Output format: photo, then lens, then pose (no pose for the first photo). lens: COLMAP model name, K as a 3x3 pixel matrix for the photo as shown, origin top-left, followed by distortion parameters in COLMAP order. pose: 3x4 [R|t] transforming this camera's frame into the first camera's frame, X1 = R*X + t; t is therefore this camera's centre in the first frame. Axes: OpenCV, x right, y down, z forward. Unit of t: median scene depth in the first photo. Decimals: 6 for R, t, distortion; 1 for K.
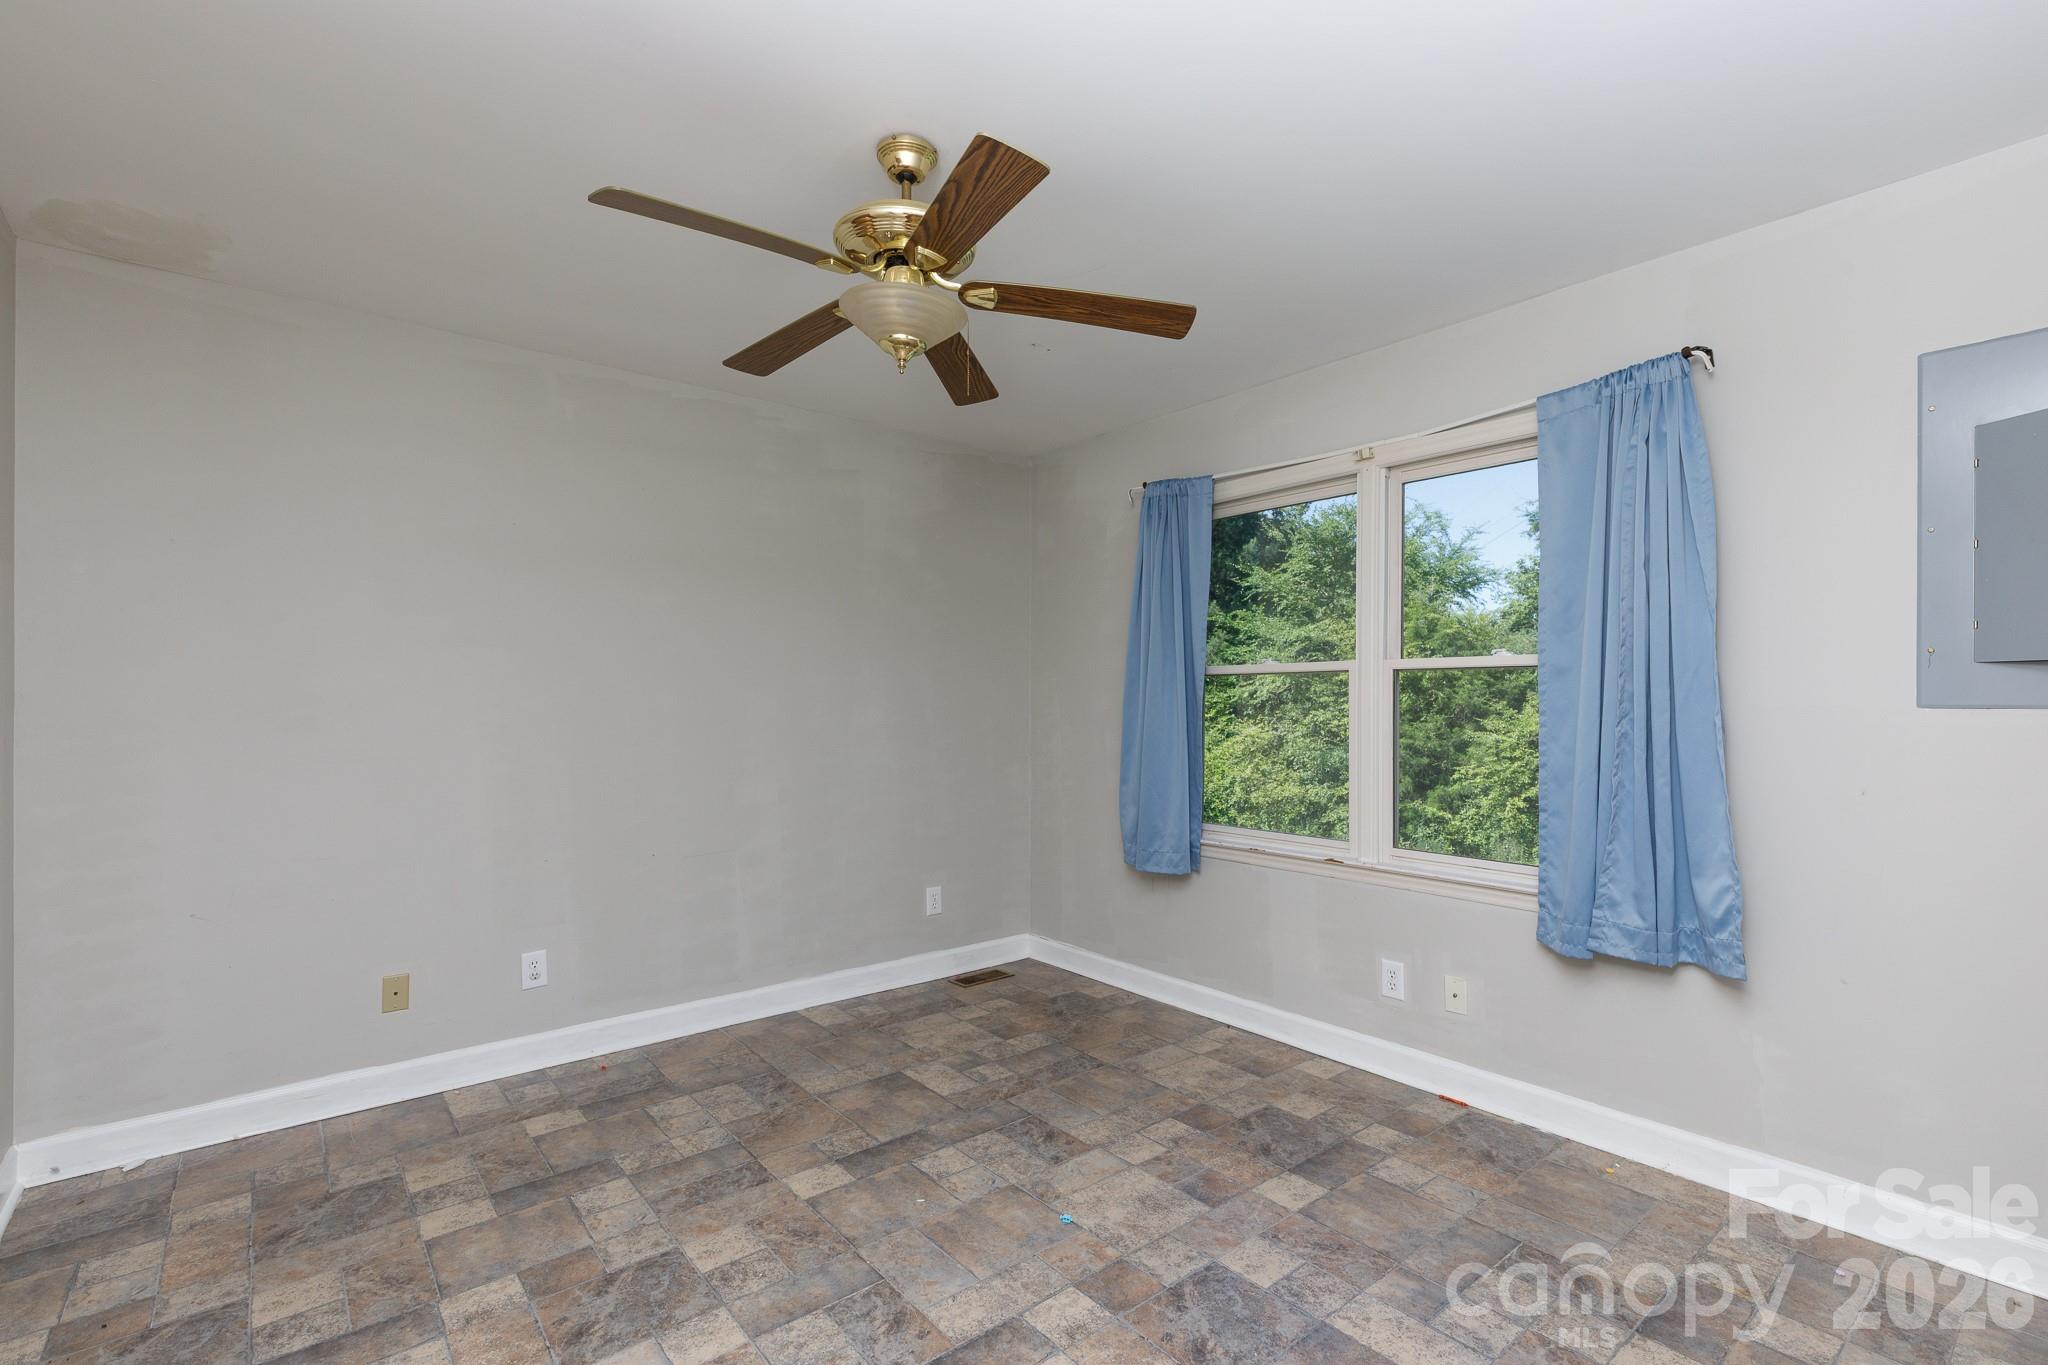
lens RADIAL K [[914.7, 0, 1025.9], [0, 914.7, 685.7], [0, 0, 1]] dist [0.005160, -0.001183]
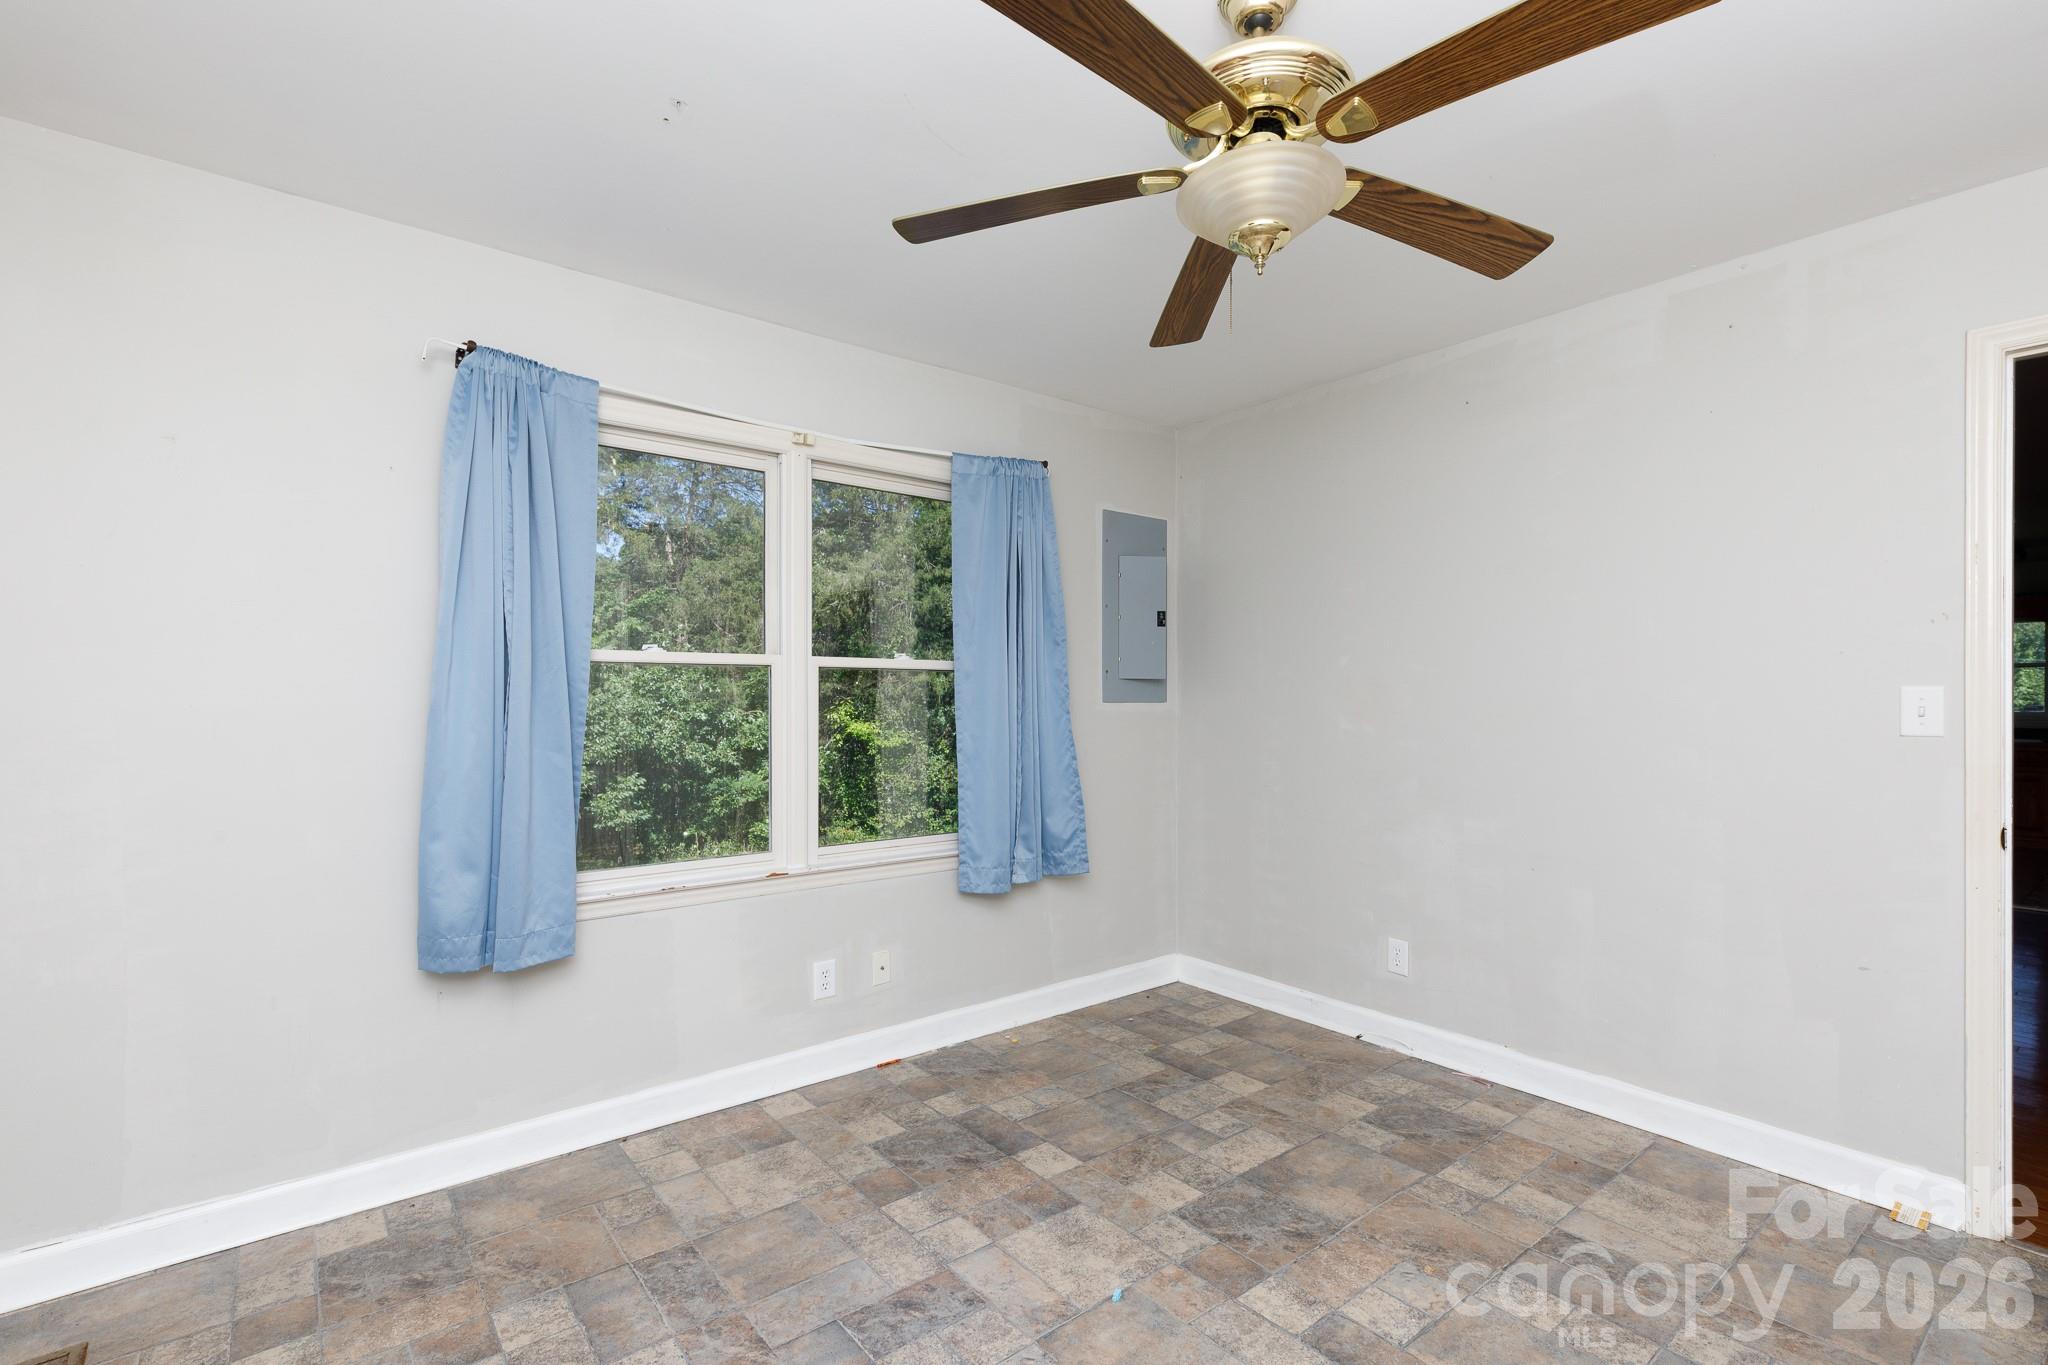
lens RADIAL K [[914.7, 0, 1032.1], [0, 914.7, 693.2], [0, 0, 1]] dist [0.005160, -0.001183]
pose [[0.030941, 0.002725, 0.999518, -0.681768], [-0.015304, 0.999880, -0.002252, 0.010543], [-0.999404, -0.015227, 0.030979, 0.872477]]
